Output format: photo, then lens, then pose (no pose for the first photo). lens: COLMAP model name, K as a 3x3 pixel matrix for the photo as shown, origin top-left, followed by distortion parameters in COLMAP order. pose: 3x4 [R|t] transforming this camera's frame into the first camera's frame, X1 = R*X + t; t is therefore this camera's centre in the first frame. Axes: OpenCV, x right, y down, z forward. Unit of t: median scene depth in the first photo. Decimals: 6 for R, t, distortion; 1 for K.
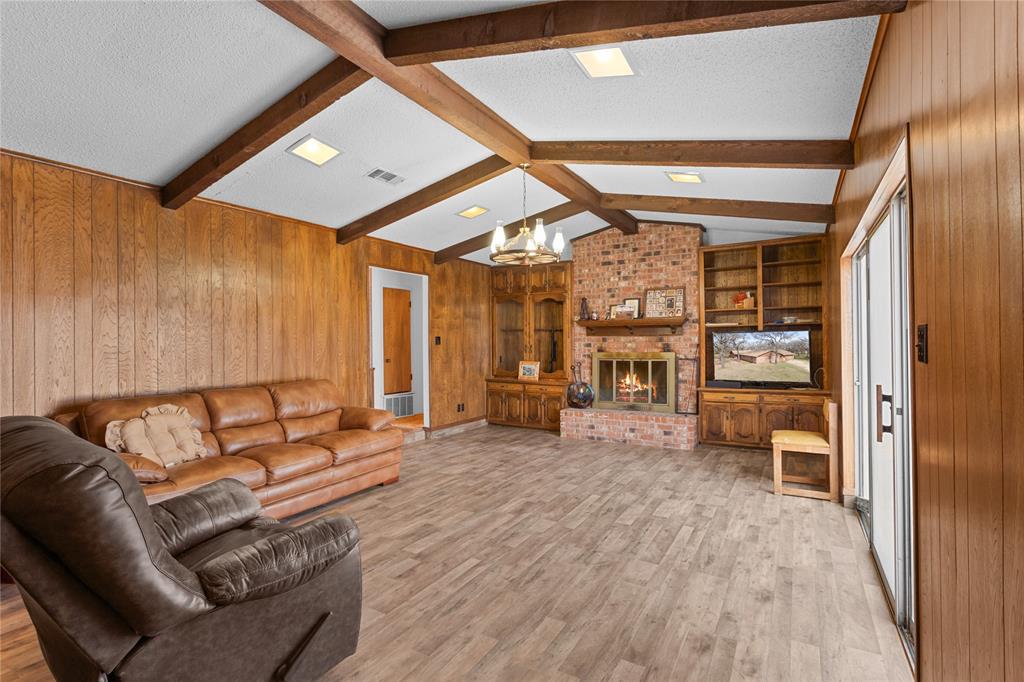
lens RADIAL K [[489.5, 0, 517.5], [0, 489.5, 340.0], [0, 0, 1]] dist [0.001010, 0.001536]
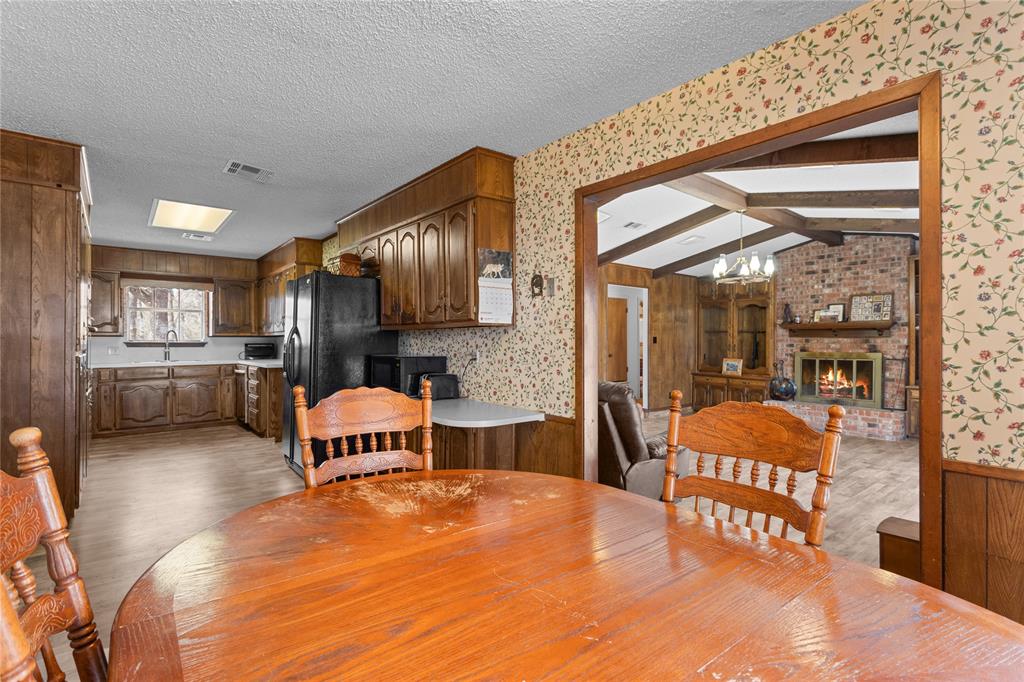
lens RADIAL K [[489.5, 0, 514.1], [0, 489.5, 340.3], [0, 0, 1]] dist [0.001010, 0.001536]
pose [[0.935660, 0.009996, -0.352760, -0.058364], [-0.008964, 0.999949, 0.004560, -0.000617], [0.352788, -0.001104, 0.935703, -0.302228]]
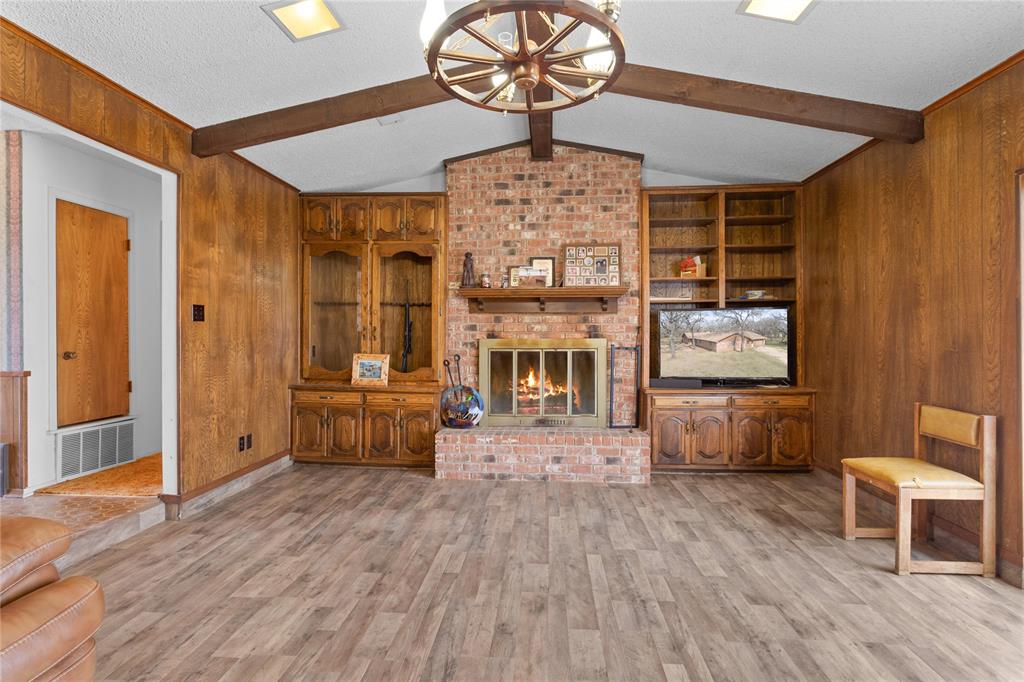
lens RADIAL K [[489.5, 0, 507.4], [0, 489.5, 334.2], [0, 0, 1]] dist [0.001010, 0.001536]
pose [[0.901476, 0.008039, 0.432754, -0.097298], [-0.008637, 0.999963, -0.000584, 0.020311], [-0.432743, -0.003211, 0.901512, 0.431361]]
